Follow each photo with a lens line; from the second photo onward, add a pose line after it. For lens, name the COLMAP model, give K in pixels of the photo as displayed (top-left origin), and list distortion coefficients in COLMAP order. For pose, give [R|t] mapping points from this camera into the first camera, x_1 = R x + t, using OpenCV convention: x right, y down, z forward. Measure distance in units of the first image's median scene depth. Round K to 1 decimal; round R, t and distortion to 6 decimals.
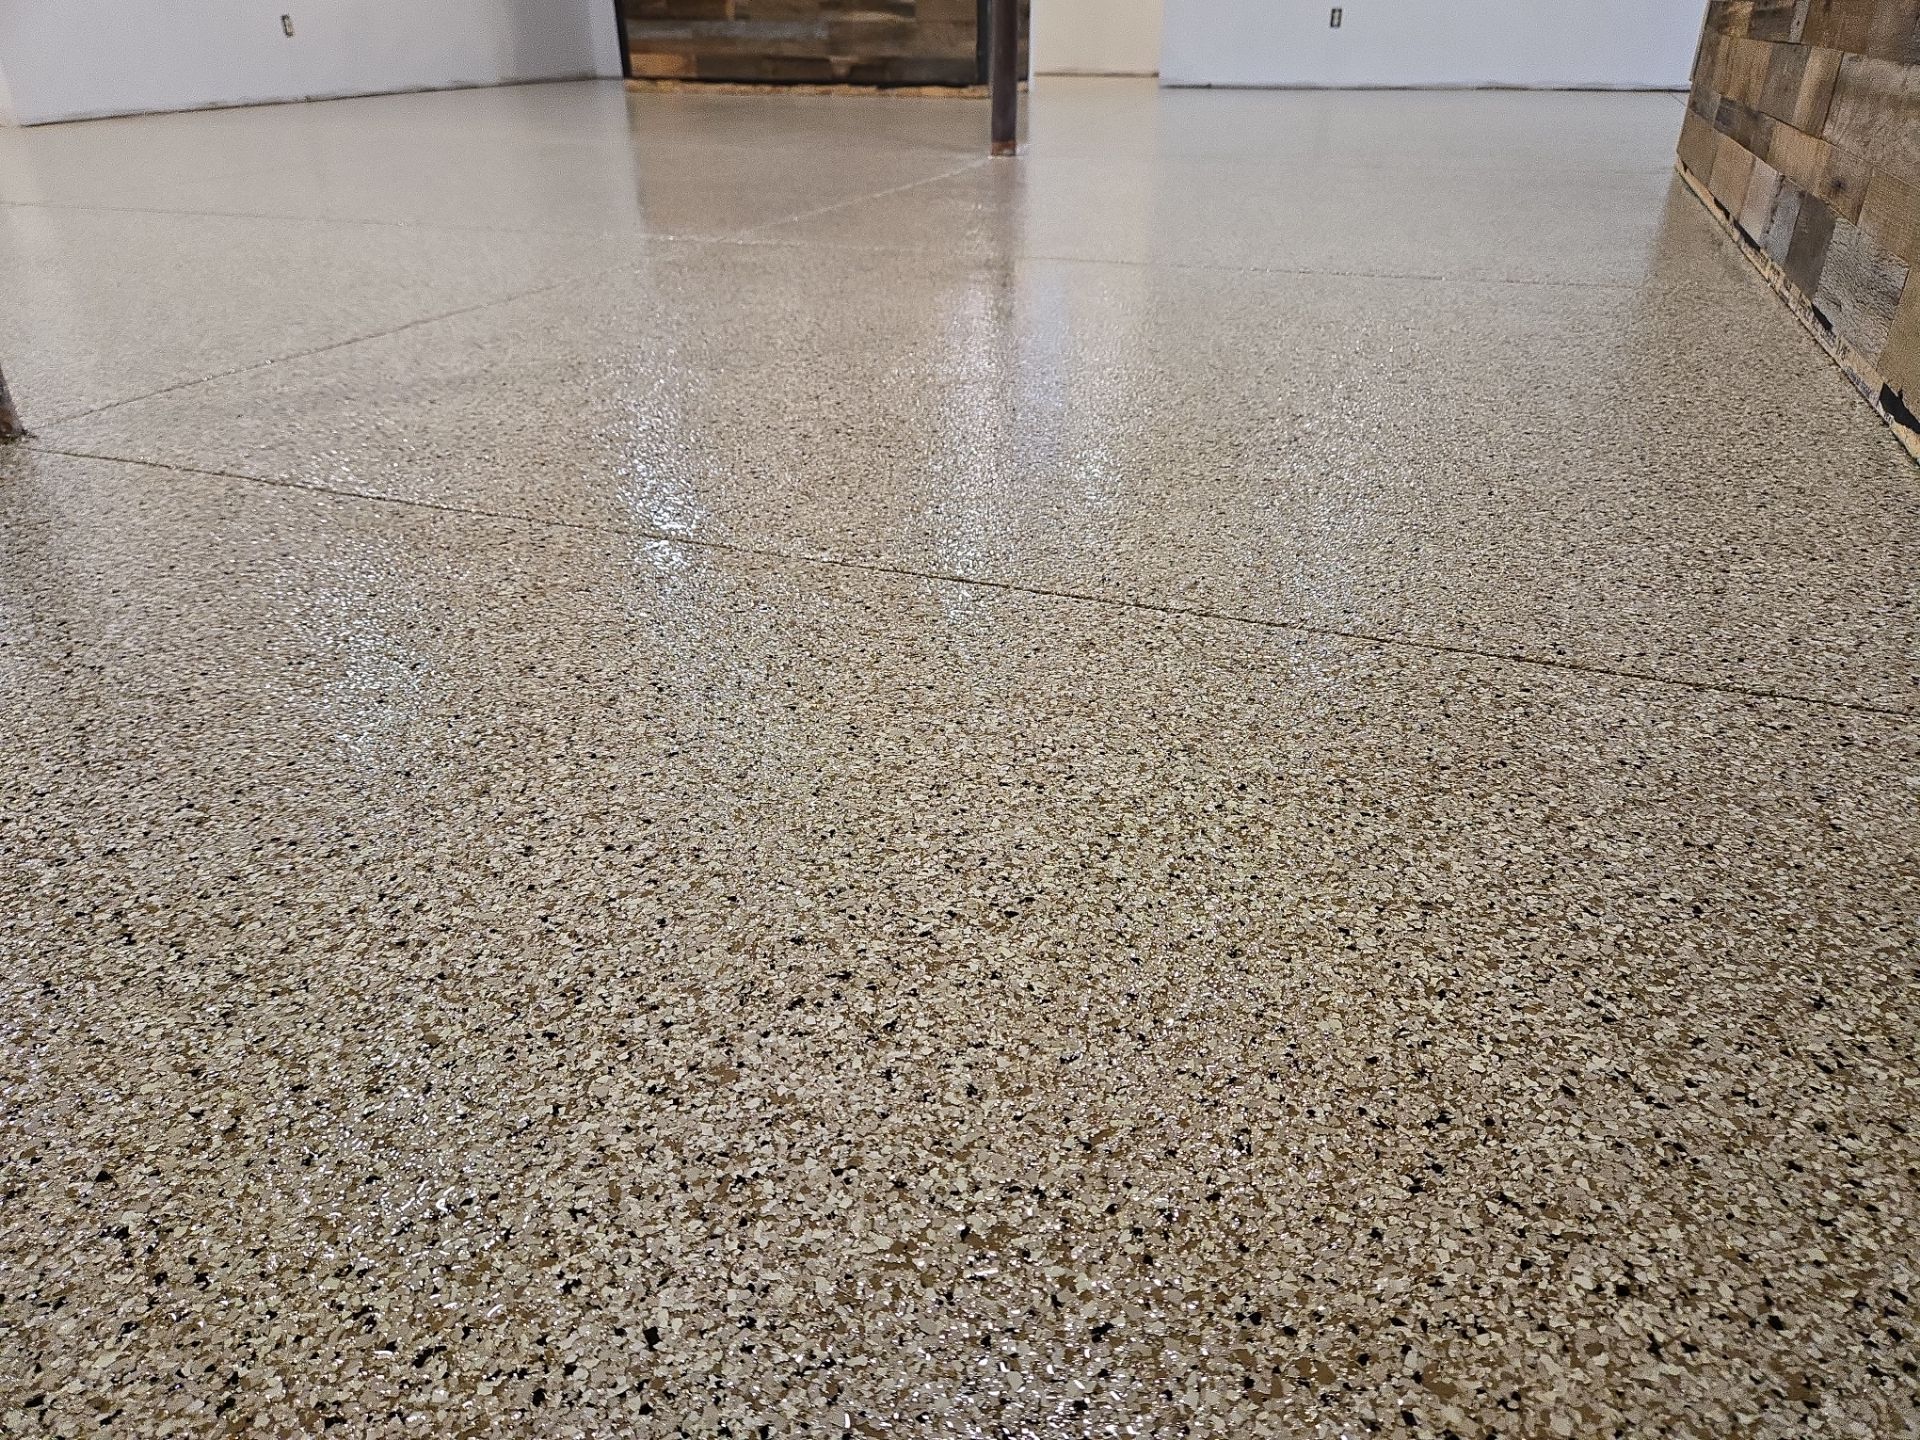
lens RADIAL K [[1289.5, 0, 960.0], [0, 1289.5, 720.0], [0, 0, 1]] dist [0.063548, -0.059442]
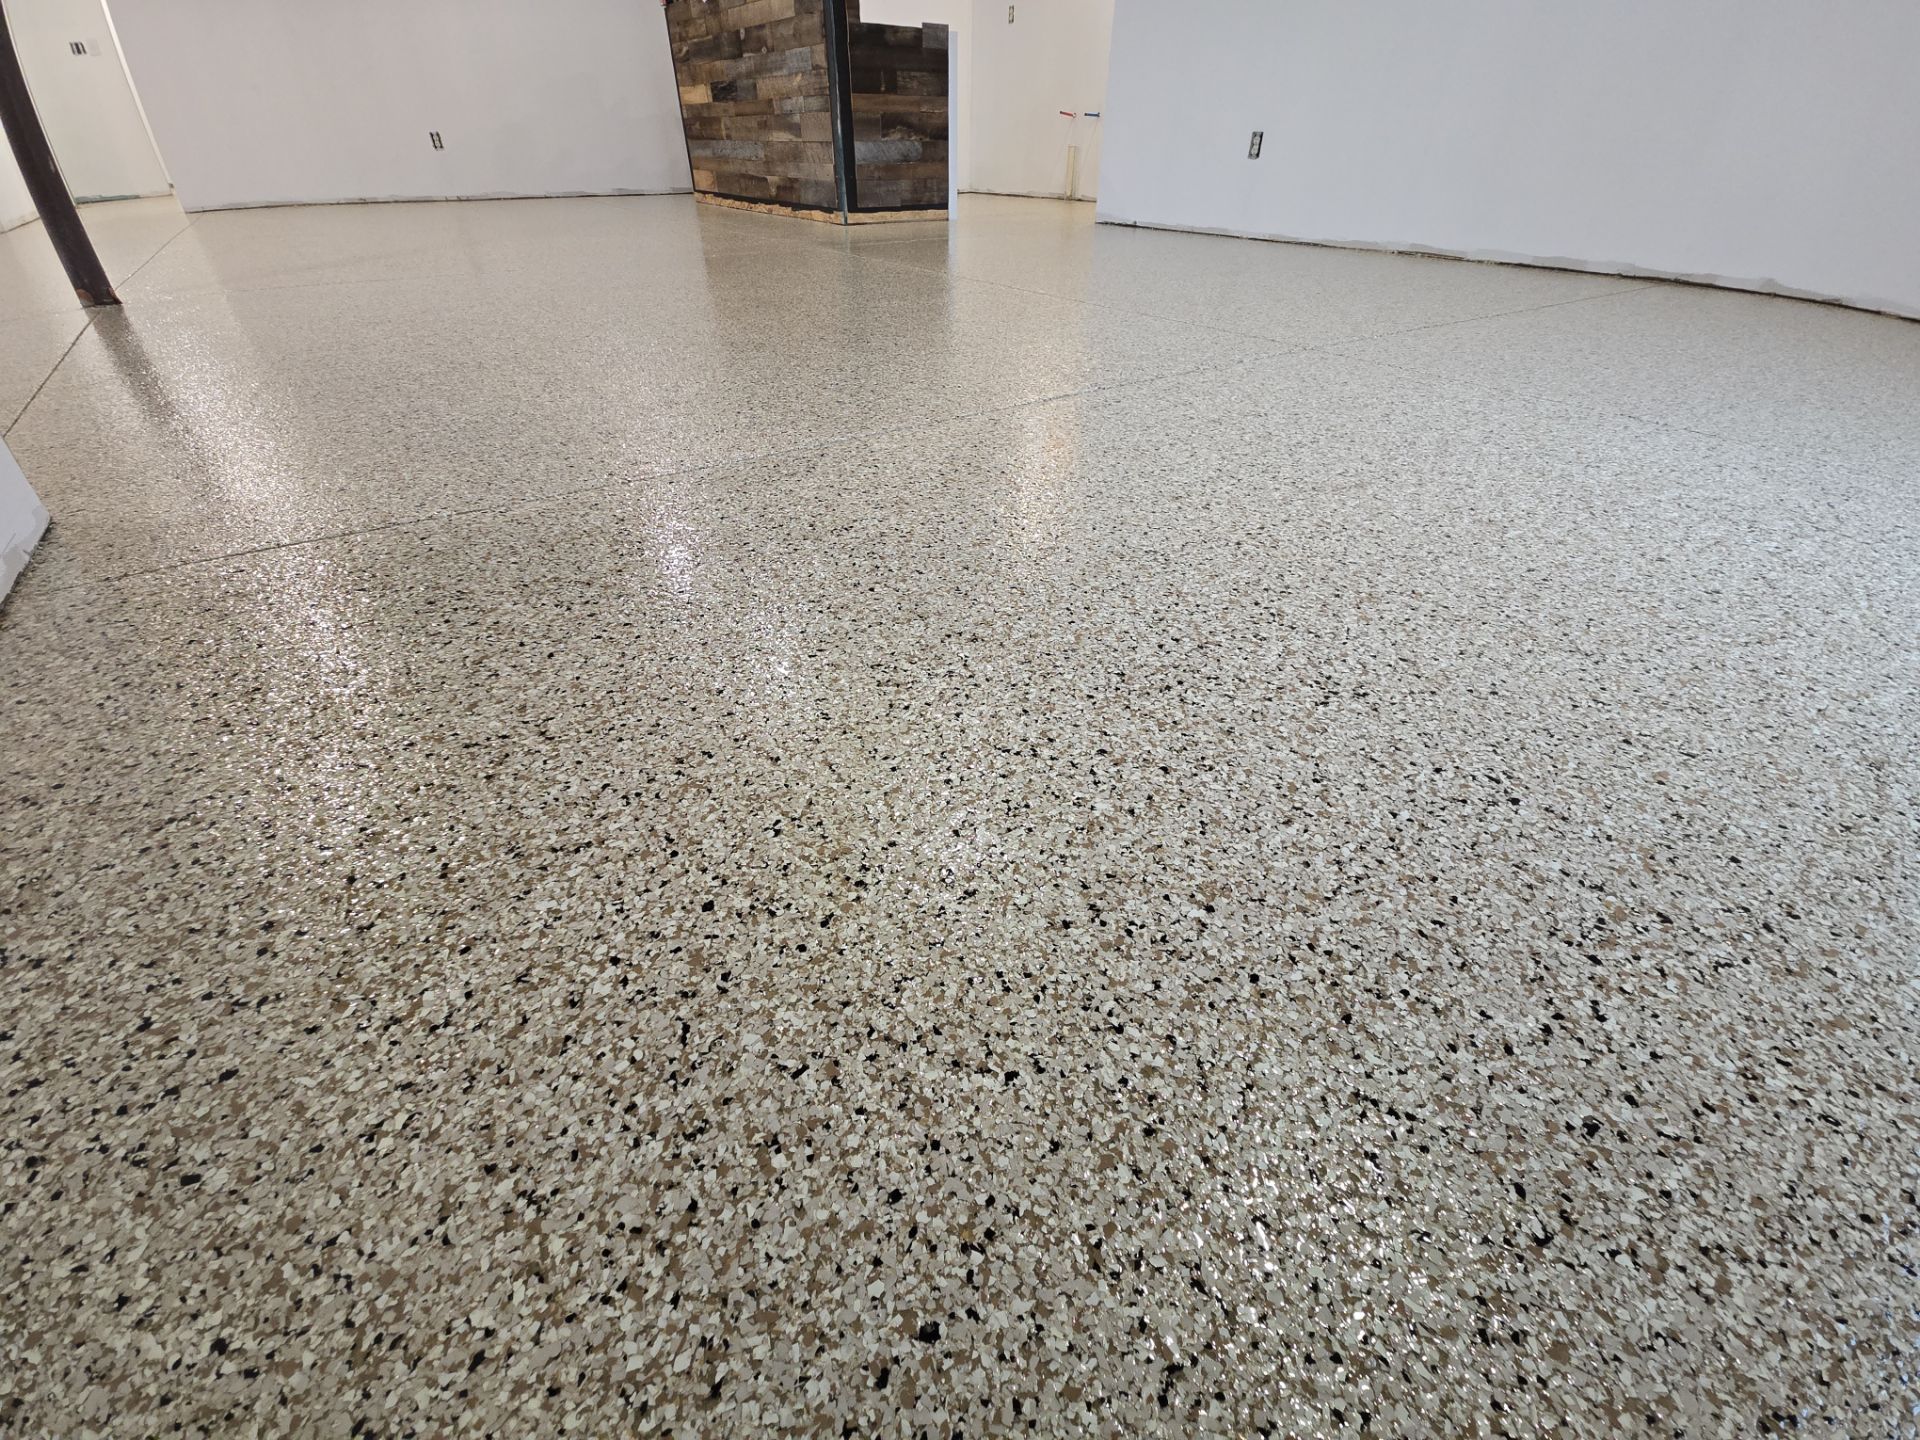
lens RADIAL K [[779.3, 0, 951.9], [0, 779.3, 722.9], [0, 0, 1]] dist [0.020295, -0.014916]
pose [[0.828091, 0.341942, -0.444230, 0.468864], [-0.271334, 0.937901, 0.216147, -0.257855], [0.490554, -0.058454, 0.869448, 0.470235]]
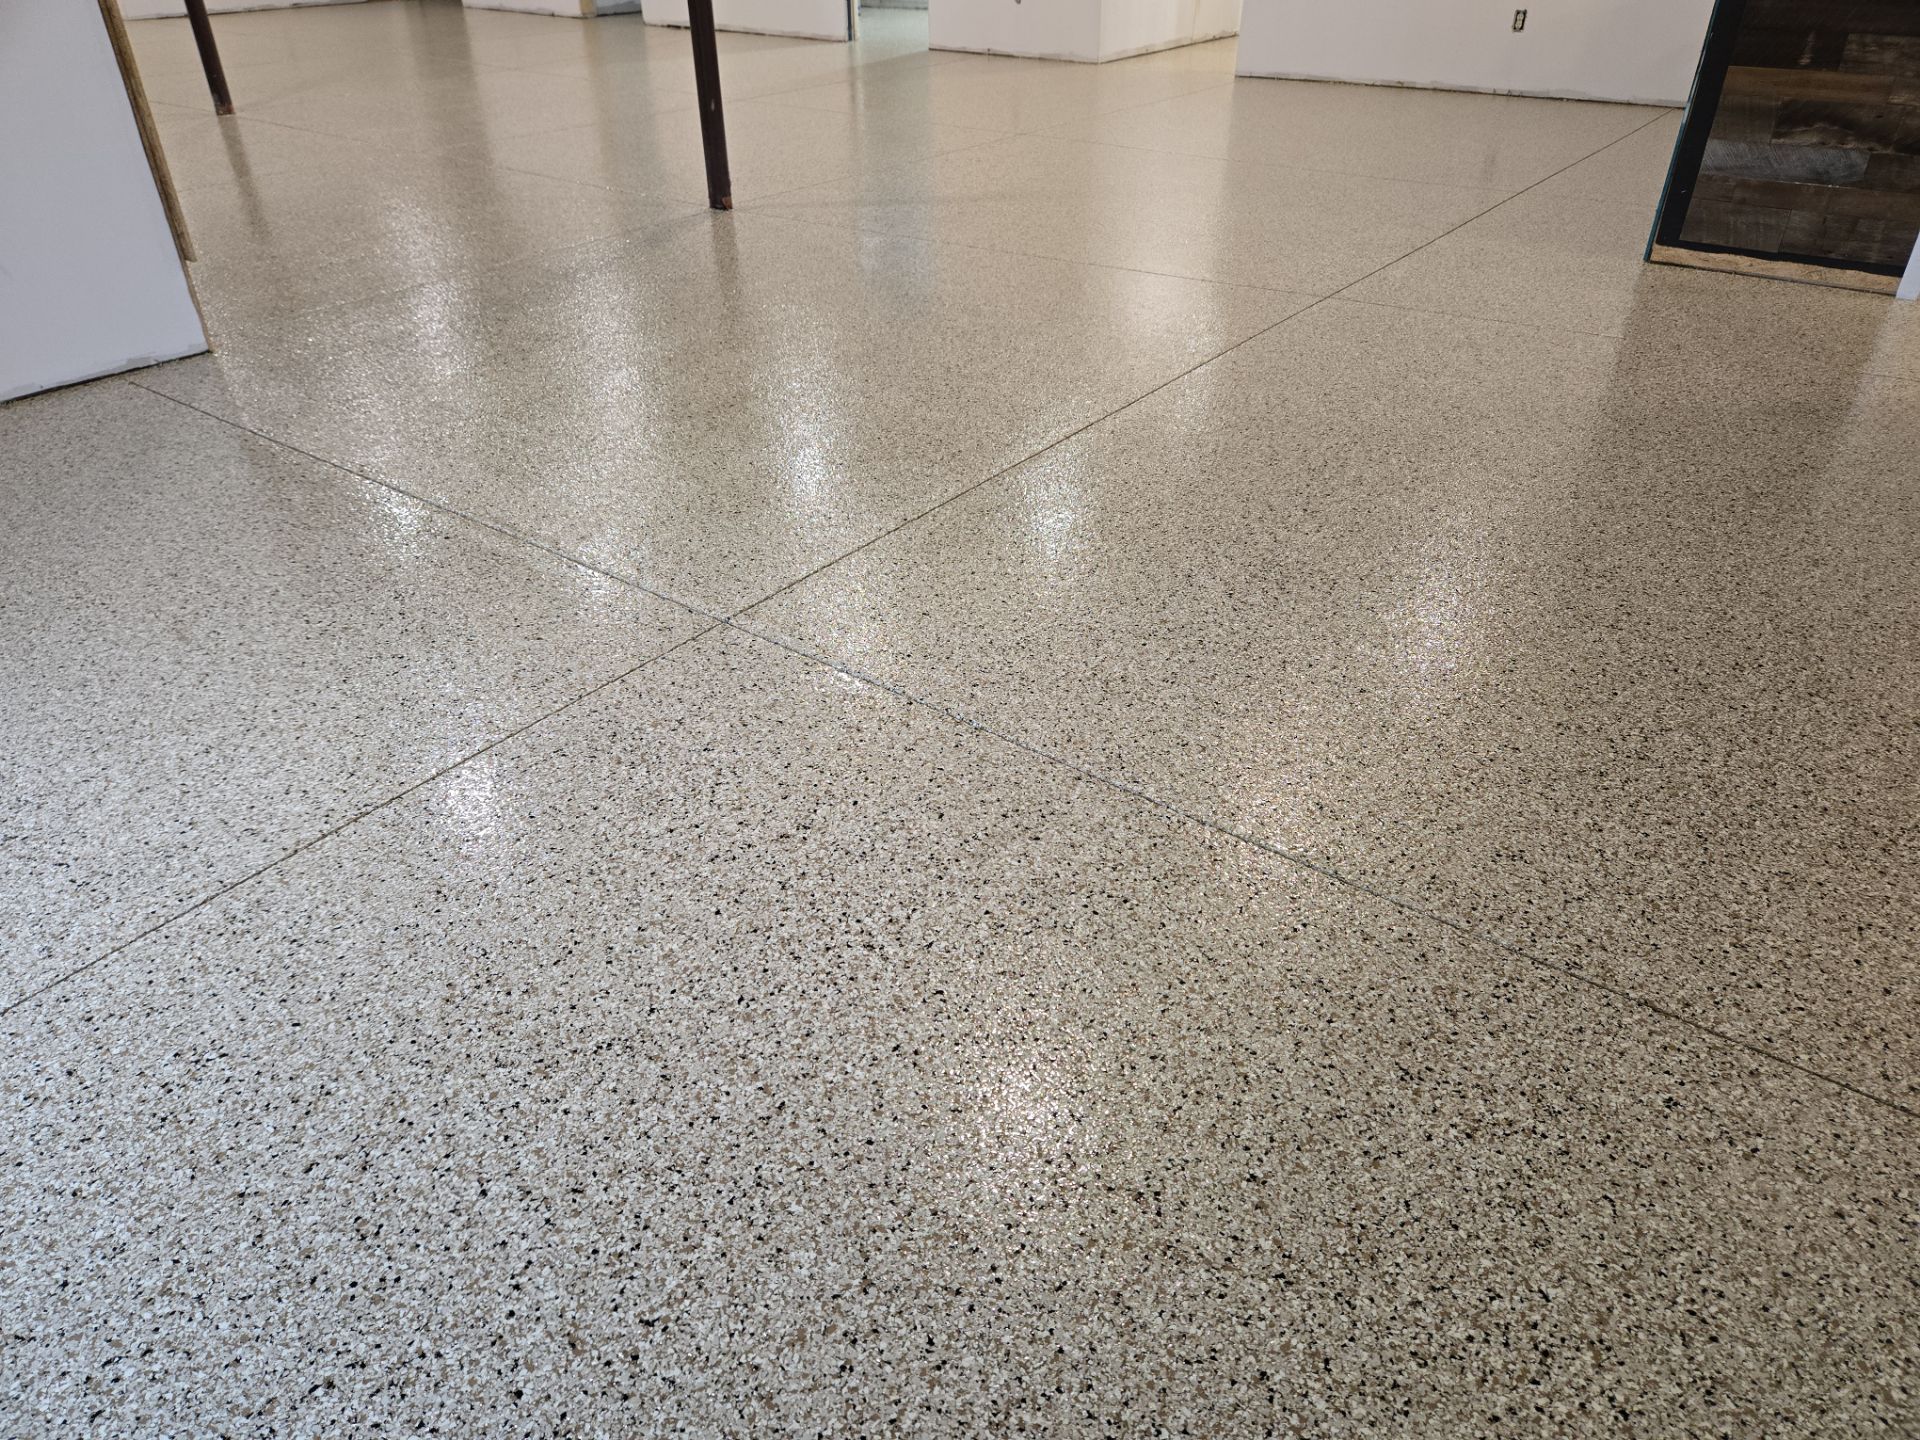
lens RADIAL K [[1289.5, 0, 960.0], [0, 1289.5, 720.0], [0, 0, 1]] dist [0.063548, -0.059442]
pose [[-0.264436, 0.532124, -0.804312, 0.654154], [-0.459836, 0.663522, 0.590160, -0.523280], [0.847717, 0.525911, 0.069231, 0.775429]]
